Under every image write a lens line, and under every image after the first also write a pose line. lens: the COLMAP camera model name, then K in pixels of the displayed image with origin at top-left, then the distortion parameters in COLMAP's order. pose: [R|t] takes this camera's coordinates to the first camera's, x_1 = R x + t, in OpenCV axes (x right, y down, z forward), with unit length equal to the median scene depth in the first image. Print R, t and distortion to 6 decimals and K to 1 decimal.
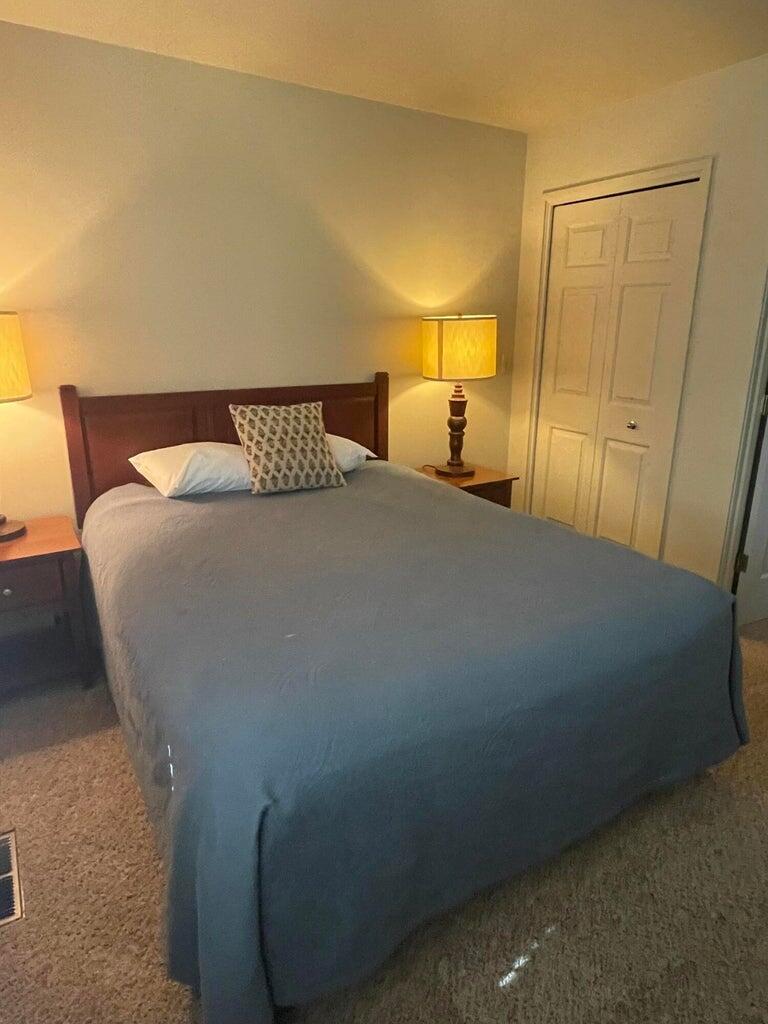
lens RADIAL K [[627.8, 0, 379.3], [0, 627.8, 509.0], [0, 0, 1]] dist [0.003335, -0.000029]
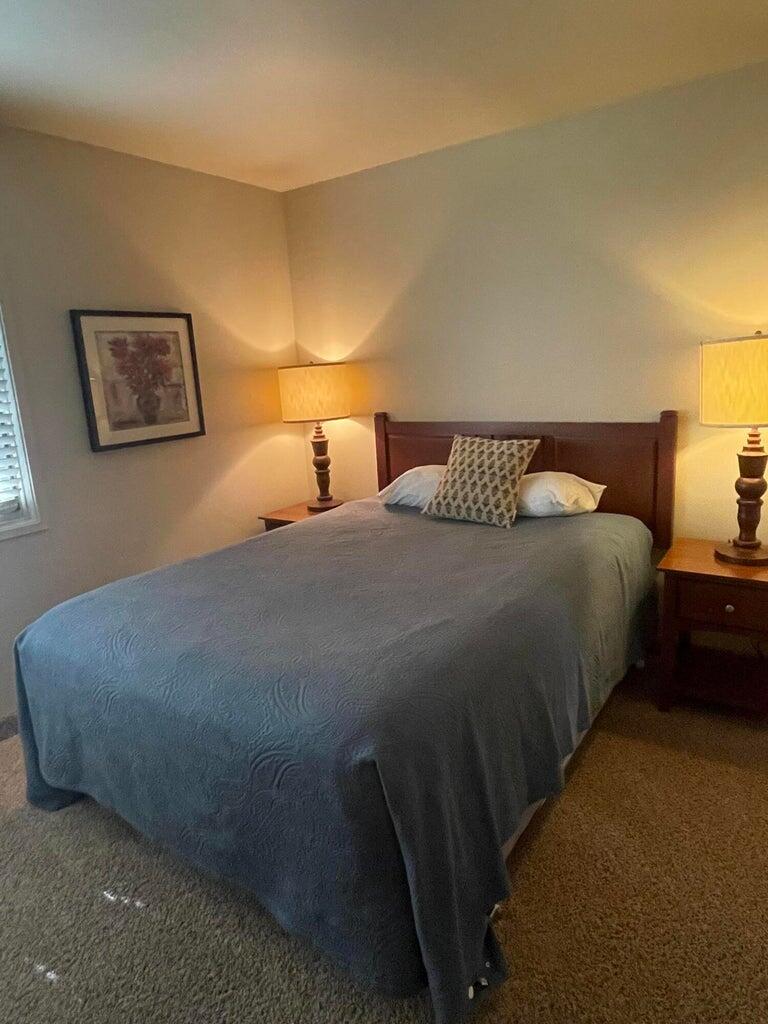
lens RADIAL K [[627.8, 0, 379.5], [0, 627.8, 512.4], [0, 0, 1]] dist [0.003335, -0.000029]
pose [[0.378871, 0.182784, -0.907219, 0.743064], [-0.210746, 0.971585, 0.107741, -0.123866], [0.901134, 0.150372, 0.406626, 0.445605]]
